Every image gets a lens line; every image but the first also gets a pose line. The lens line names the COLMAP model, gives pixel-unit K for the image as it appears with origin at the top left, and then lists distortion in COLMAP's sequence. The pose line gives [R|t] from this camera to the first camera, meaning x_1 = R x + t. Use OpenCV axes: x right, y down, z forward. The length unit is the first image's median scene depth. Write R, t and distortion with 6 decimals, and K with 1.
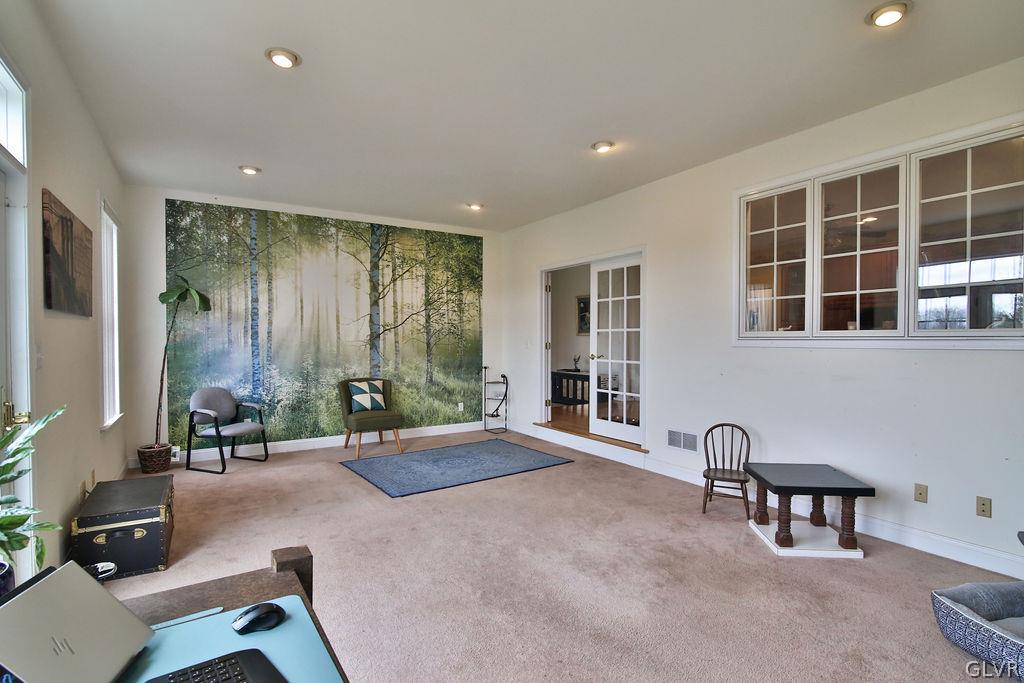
lens RADIAL K [[502.2, 0, 513.5], [0, 502.2, 343.7], [0, 0, 1]] dist [-0.019001, 0.000074]
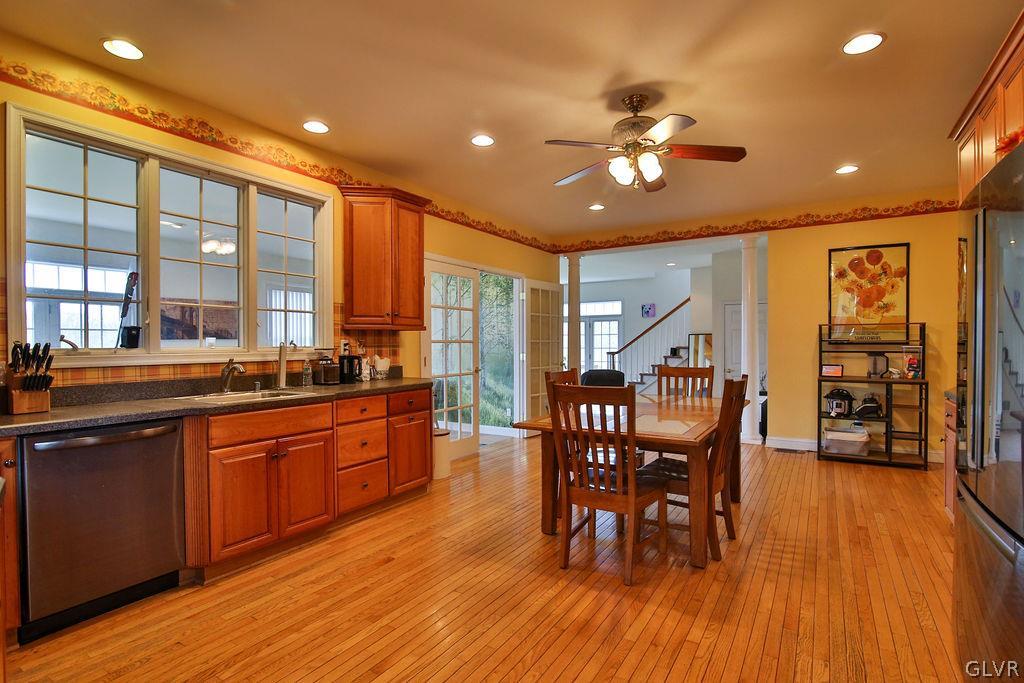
lens RADIAL K [[502.2, 0, 515.0], [0, 502.2, 344.3], [0, 0, 1]] dist [-0.019001, 0.000074]
pose [[0.433942, 0.002117, -0.900938, 0.878685], [-0.008043, 0.999966, -0.001524, -0.017302], [0.900905, 0.007908, 0.433944, 0.560640]]
